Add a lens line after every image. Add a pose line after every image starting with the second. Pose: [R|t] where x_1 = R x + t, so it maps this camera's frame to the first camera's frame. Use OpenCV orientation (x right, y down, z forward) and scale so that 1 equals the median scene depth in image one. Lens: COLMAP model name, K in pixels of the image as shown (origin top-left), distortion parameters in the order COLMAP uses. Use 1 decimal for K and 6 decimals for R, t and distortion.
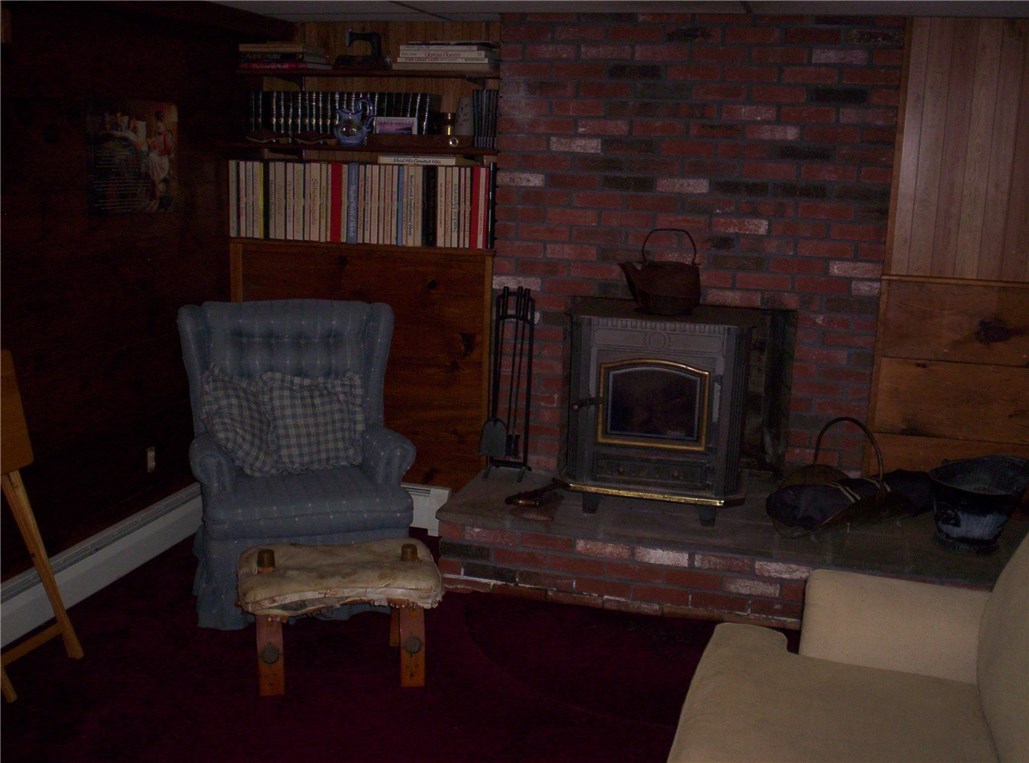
lens RADIAL K [[1128.4, 0, 516.1], [0, 1128.4, 385.3], [0, 0, 1]] dist [-0.078228, 0.000000]
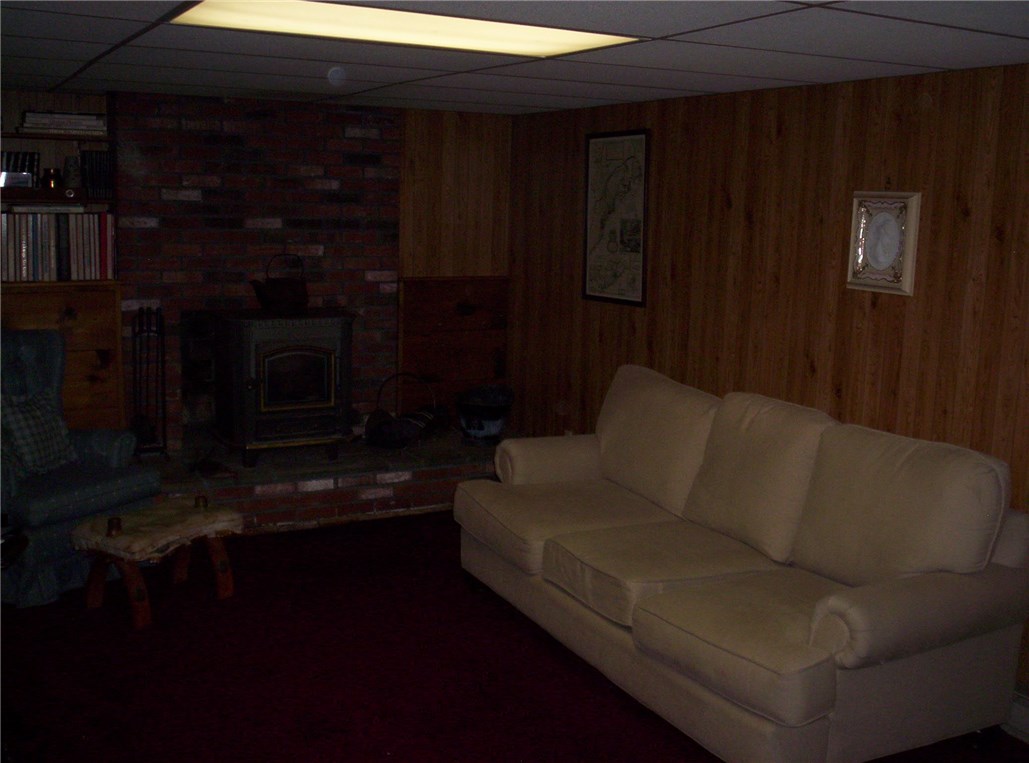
lens RADIAL K [[1128.4, 0, 511.6], [0, 1128.4, 378.7], [0, 0, 1]] dist [-0.078228, 0.000000]
pose [[0.722772, -0.118161, 0.680910, -0.595330], [0.139070, 0.989987, 0.024177, 0.018952], [-0.676949, 0.077219, 0.731968, -0.193949]]
